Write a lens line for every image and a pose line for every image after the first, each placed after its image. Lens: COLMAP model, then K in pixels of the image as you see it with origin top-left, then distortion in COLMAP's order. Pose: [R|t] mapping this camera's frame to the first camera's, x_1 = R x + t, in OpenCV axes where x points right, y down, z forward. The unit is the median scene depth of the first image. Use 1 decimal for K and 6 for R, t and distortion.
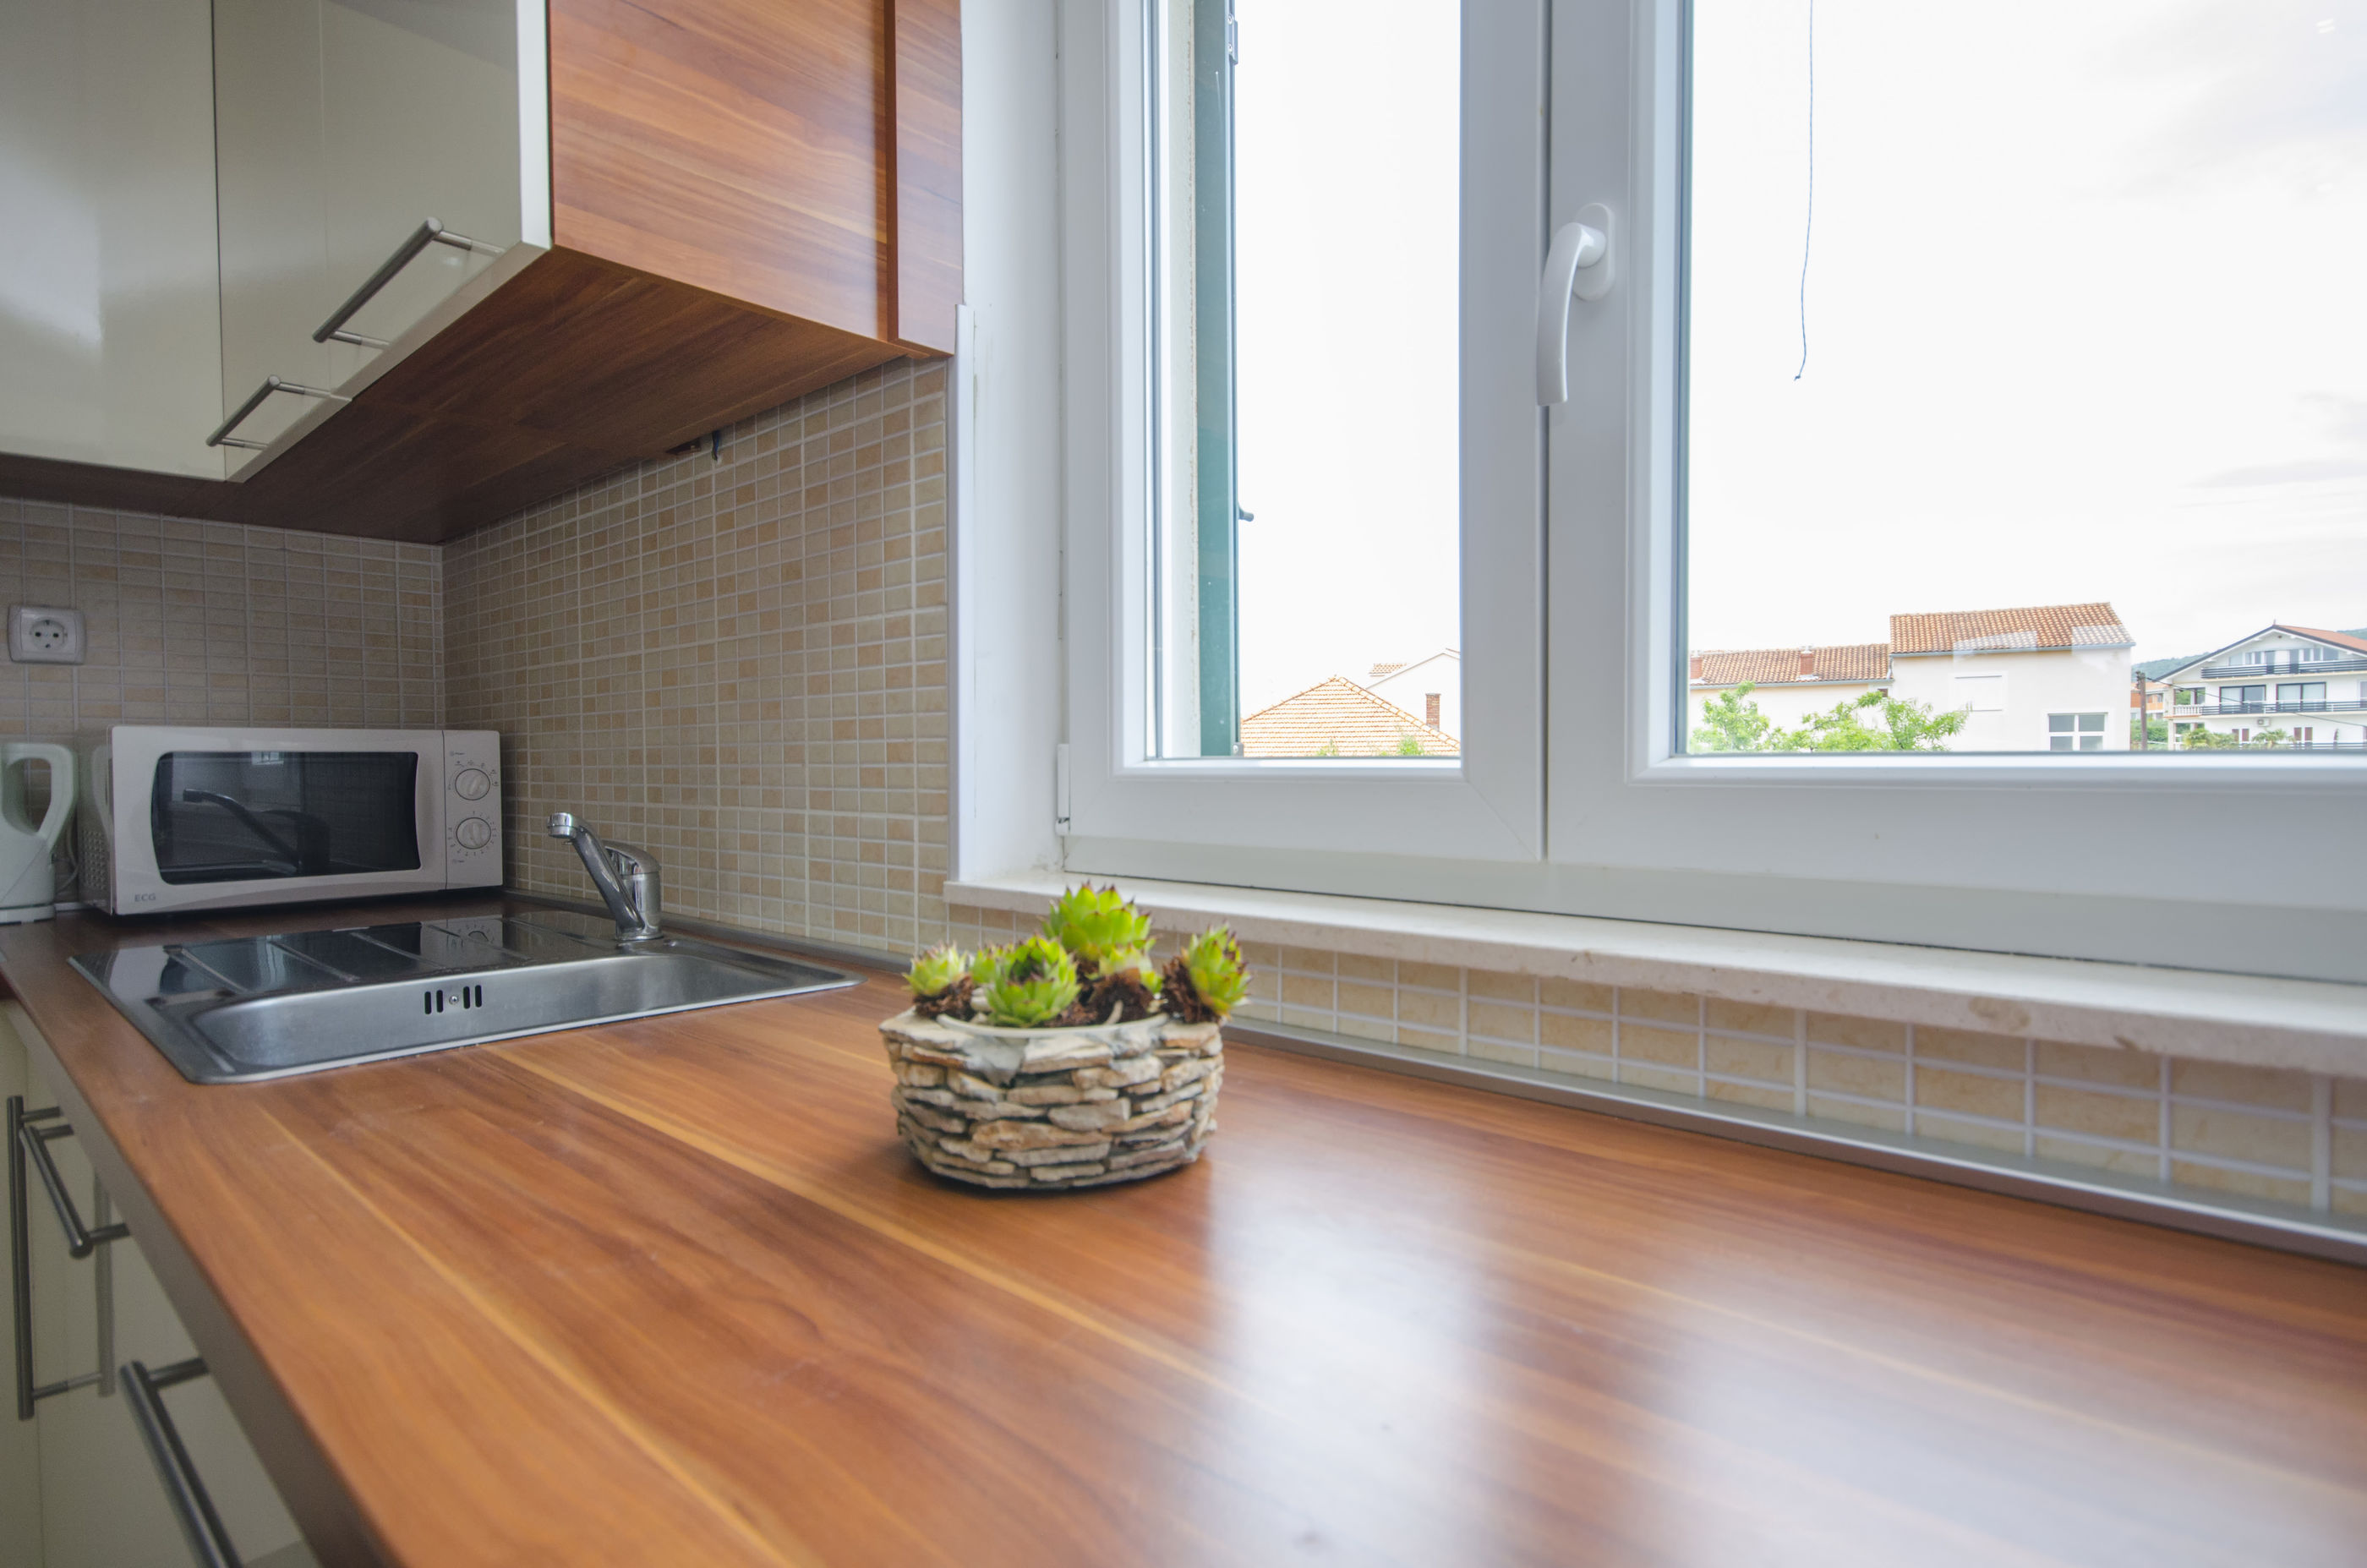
lens RADIAL K [[1214.7, 0, 1152.7], [0, 1214.7, 769.3], [0, 0, 1]] dist [0.013068, 0.000510]
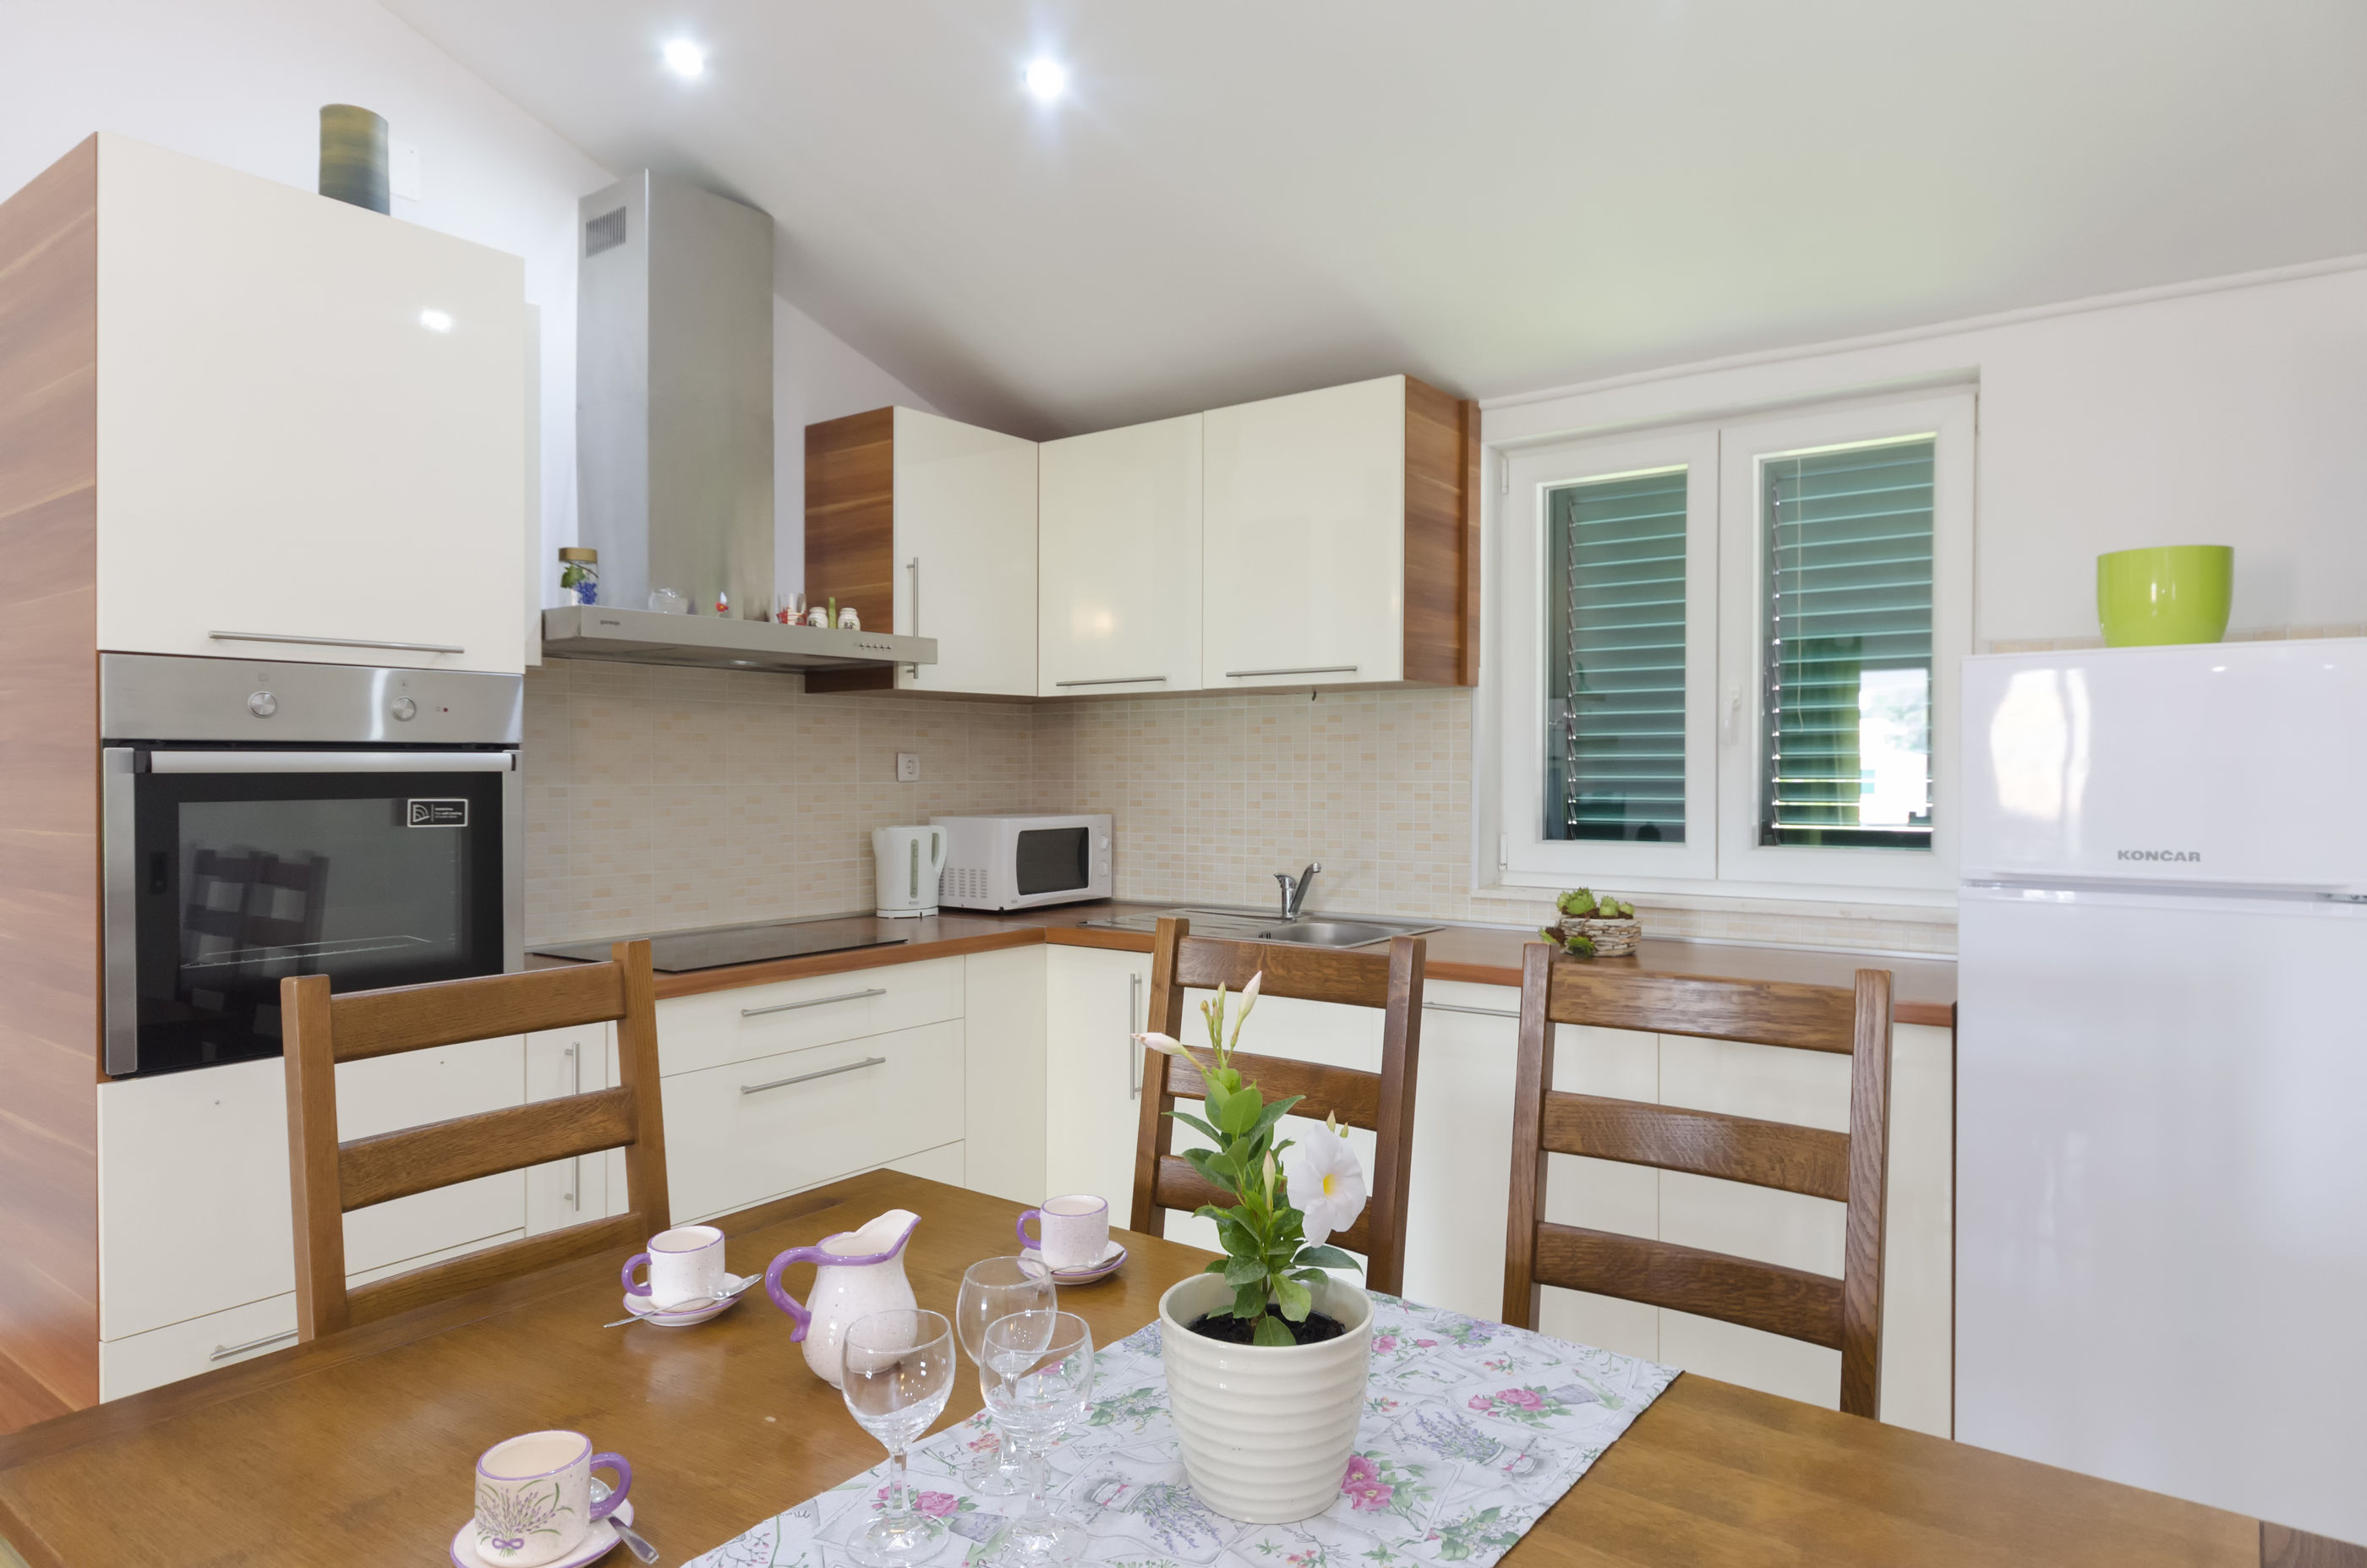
lens RADIAL K [[1428.3, 0, 1122.6], [0, 1428.3, 750.4], [0, 0, 1]] dist [0.027145, -0.009485]
pose [[0.995569, 0.004305, 0.093932, -1.062435], [-0.002091, 0.999718, -0.023658, -0.113761], [-0.094008, 0.023356, 0.995297, -1.740343]]
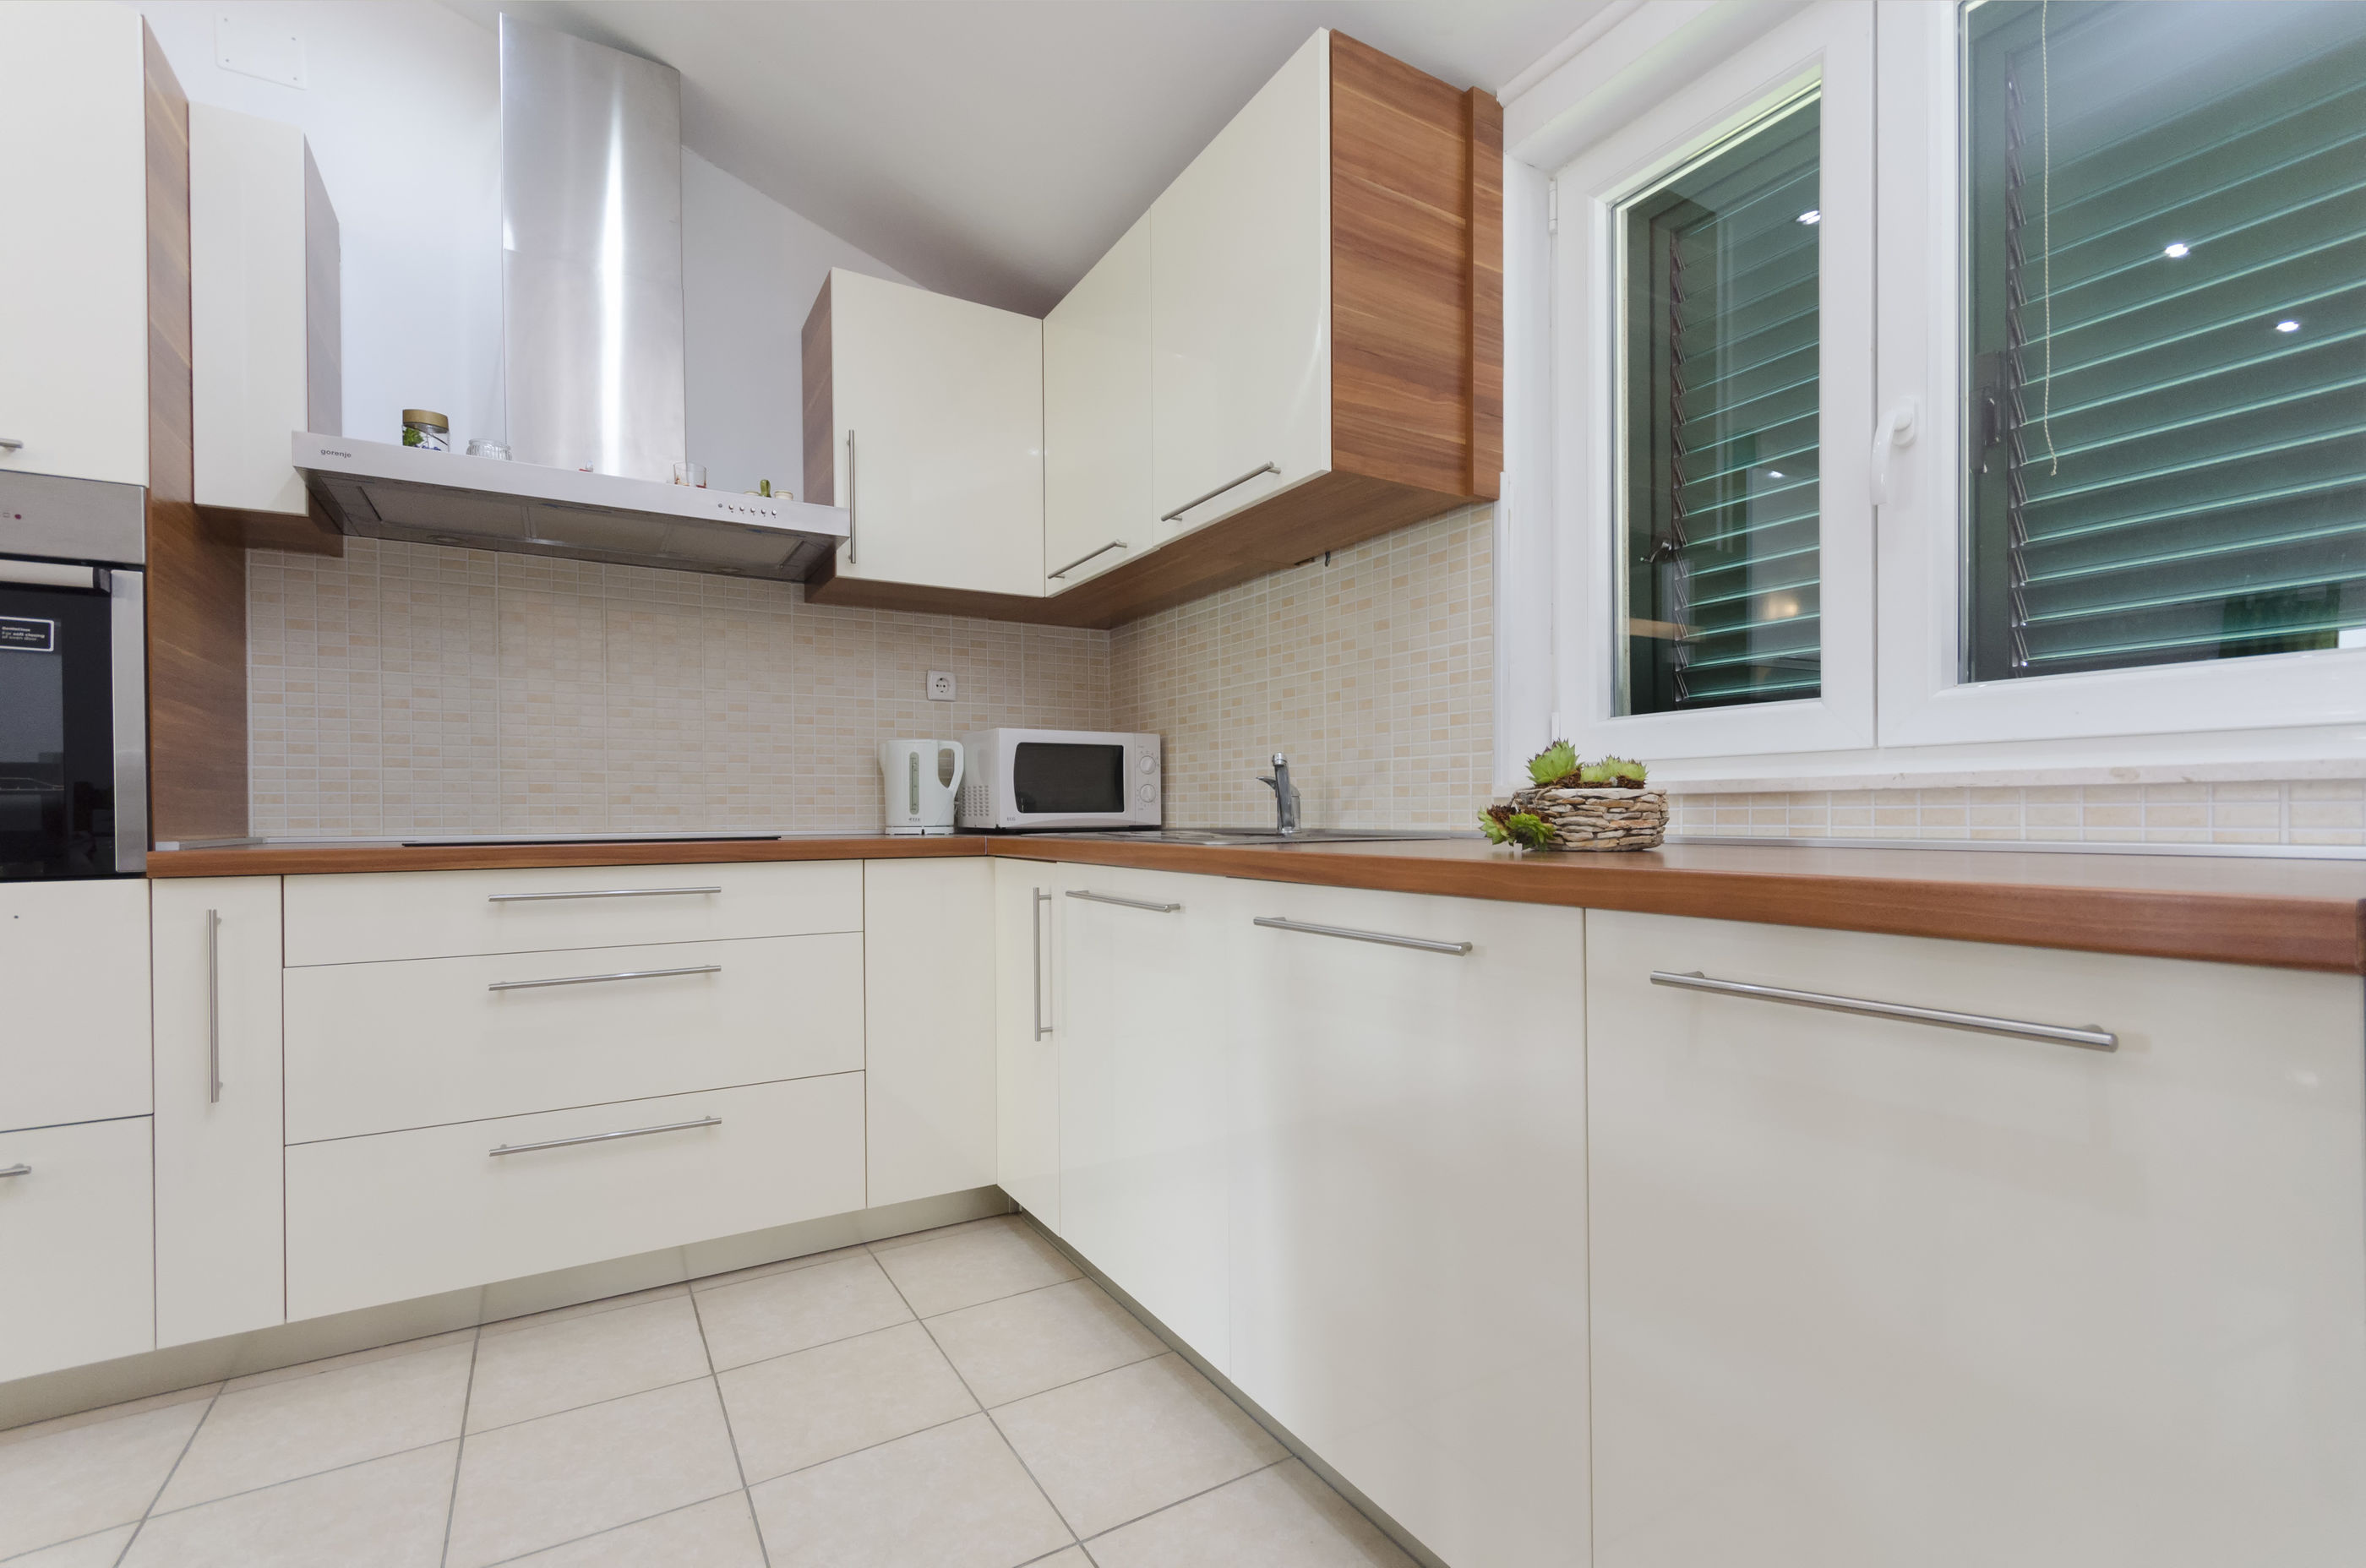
lens RADIAL K [[1033.4, 0, 1144.9], [0, 1033.4, 799.9], [0, 0, 1]] dist [0.003749, 0.001444]
pose [[0.956109, -0.002058, -0.293005, -0.192499], [-0.003886, 0.999798, -0.019703, 0.130602], [0.292986, 0.019977, 0.955908, -0.569987]]
